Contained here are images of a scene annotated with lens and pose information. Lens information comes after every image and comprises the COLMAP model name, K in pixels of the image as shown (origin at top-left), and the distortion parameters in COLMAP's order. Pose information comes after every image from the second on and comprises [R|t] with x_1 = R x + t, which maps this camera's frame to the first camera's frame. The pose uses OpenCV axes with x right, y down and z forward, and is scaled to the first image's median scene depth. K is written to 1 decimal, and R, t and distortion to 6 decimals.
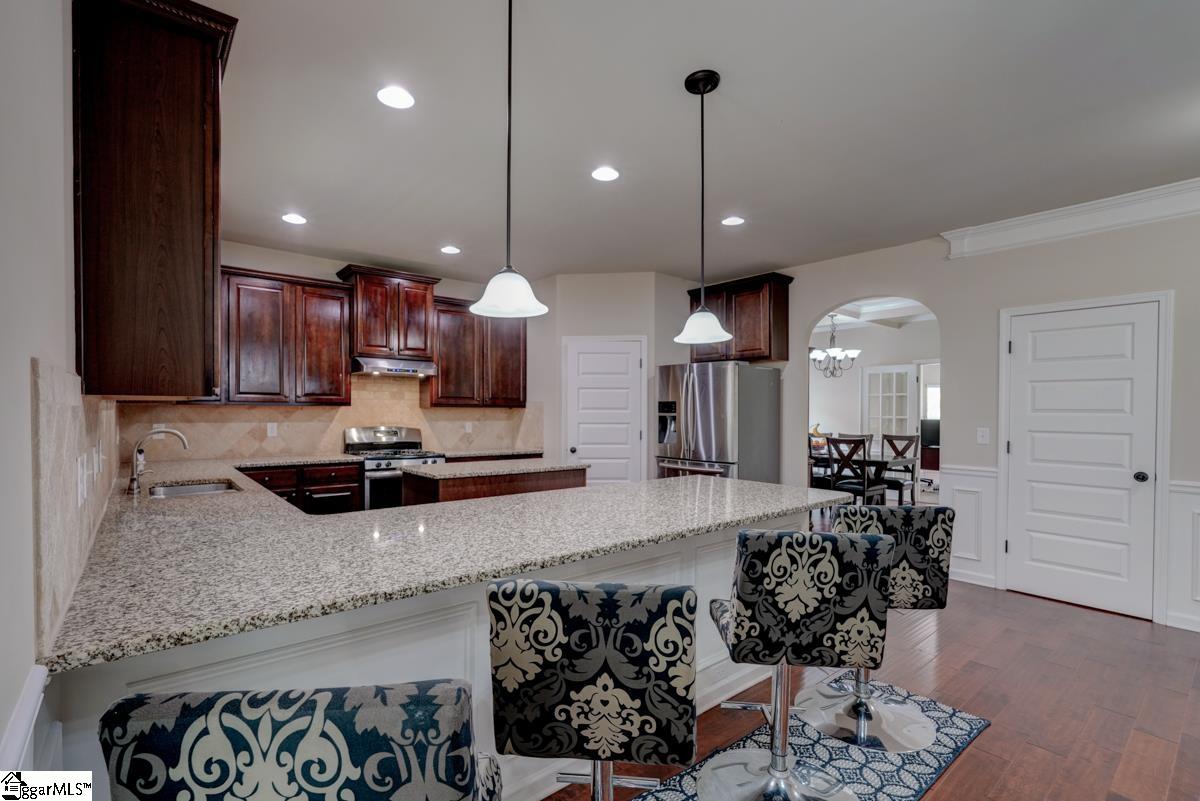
lens RADIAL K [[549.4, 0, 570.6], [0, 549.4, 415.6], [0, 0, 1]] dist [-0.001017, -0.000011]
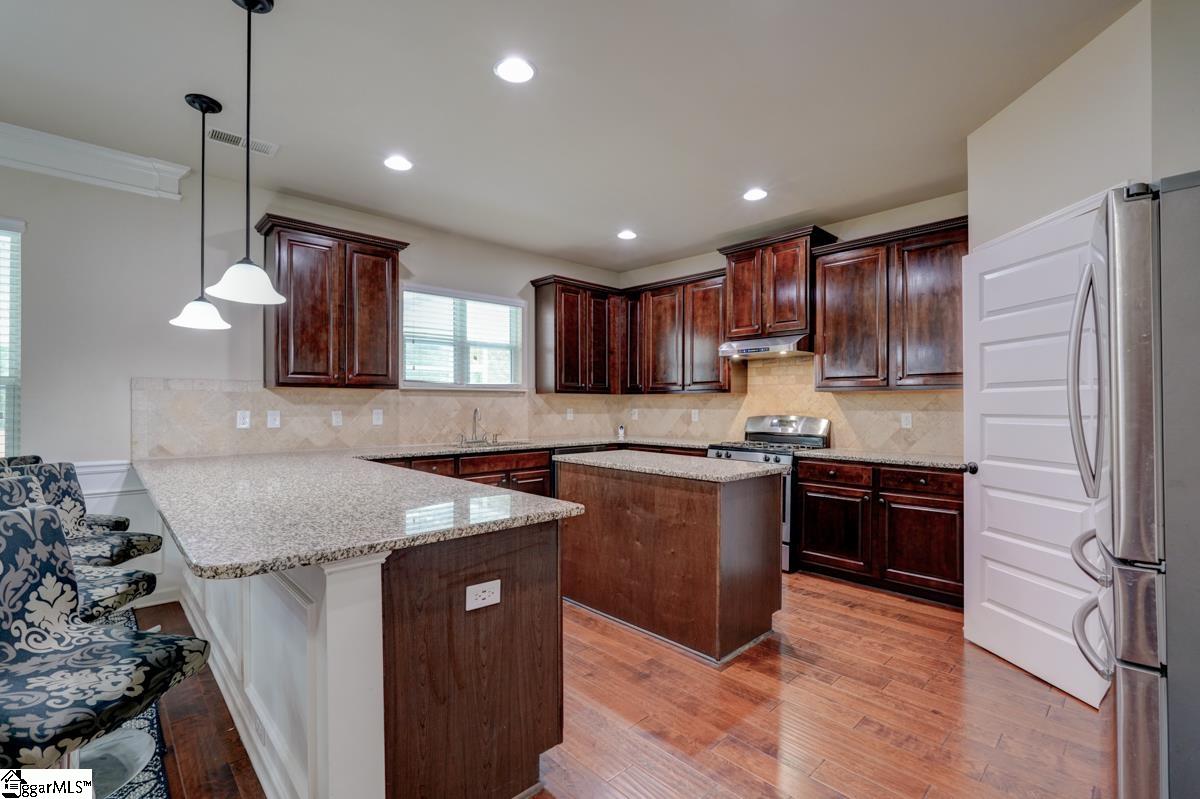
lens RADIAL K [[534.3, 0, 596.7], [0, 534.3, 403.2], [0, 0, 1]] dist [-0.003349, -0.000787]
pose [[0.086380, -0.008366, -0.996227, 0.523211], [-0.007970, 0.999927, -0.009088, 0.011559], [0.996230, 0.008725, 0.086307, 0.686232]]
